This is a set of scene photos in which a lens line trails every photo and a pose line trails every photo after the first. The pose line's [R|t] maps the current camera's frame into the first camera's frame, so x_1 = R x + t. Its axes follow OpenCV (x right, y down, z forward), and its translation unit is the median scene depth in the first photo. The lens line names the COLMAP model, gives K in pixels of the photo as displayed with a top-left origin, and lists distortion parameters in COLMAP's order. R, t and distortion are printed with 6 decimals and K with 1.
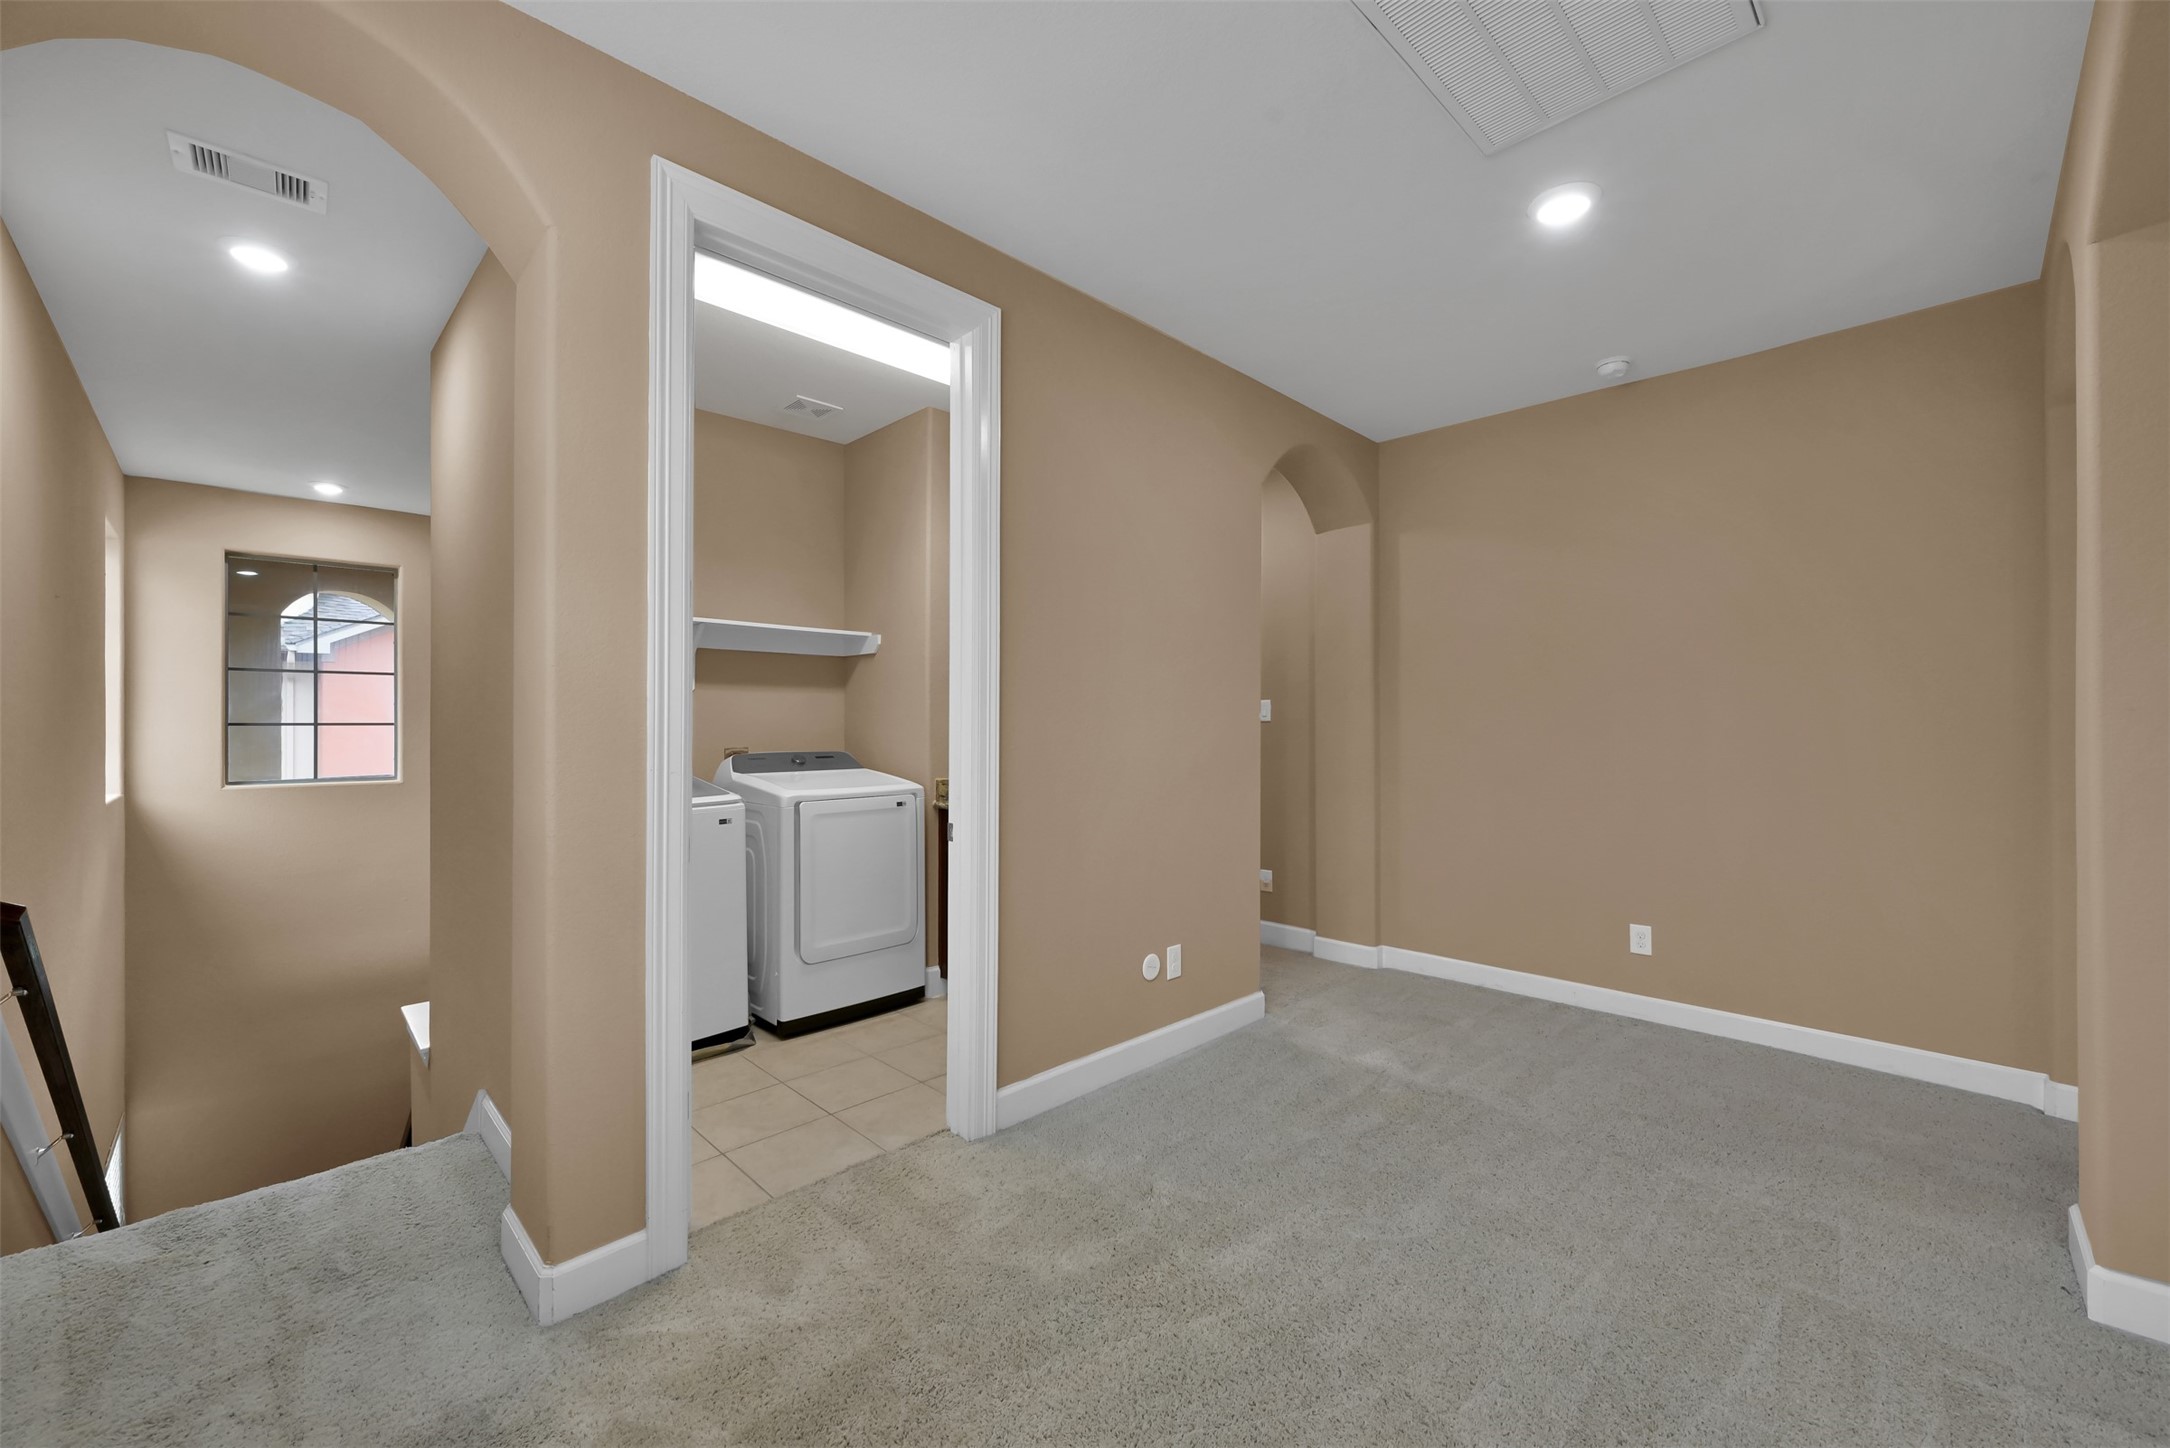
lens RADIAL K [[854.4, 0, 1087.0], [0, 854.4, 720.9], [0, 0, 1]] dist [-0.002016, 0.000705]
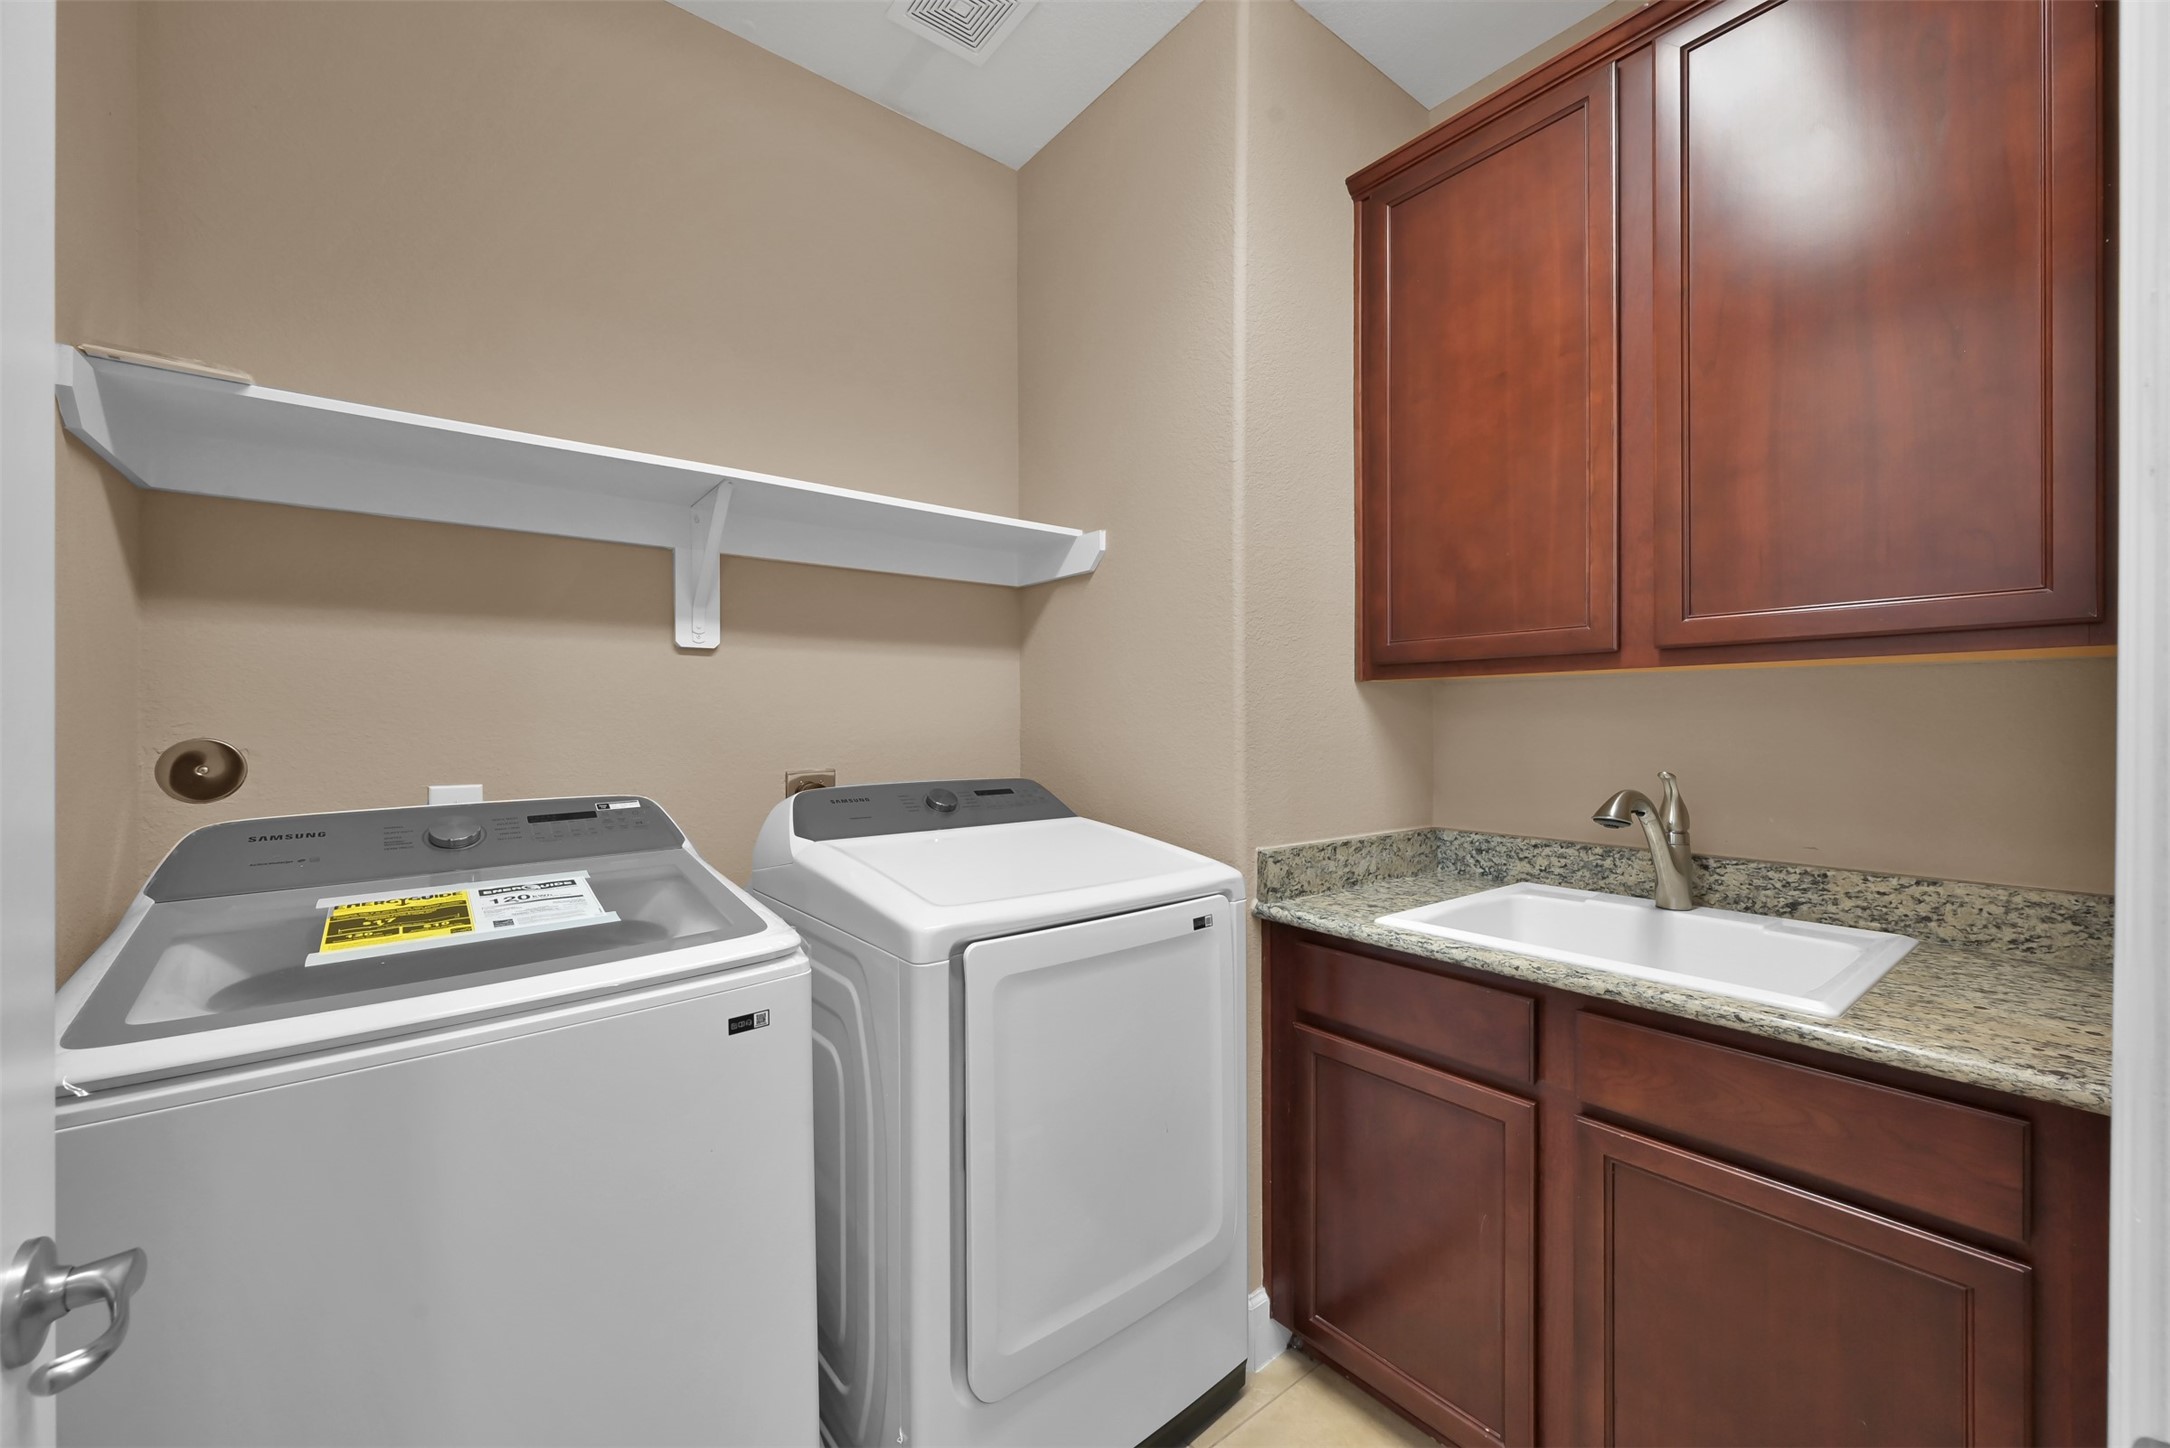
lens RADIAL K [[854.4, 0, 1086.1], [0, 854.4, 713.3], [0, 0, 1]] dist [-0.002016, 0.000705]
pose [[0.993411, -0.006531, -0.114420, -0.213562], [0.006145, 0.999974, -0.003724, 0.002093], [0.114441, 0.002996, 0.993426, 0.570705]]
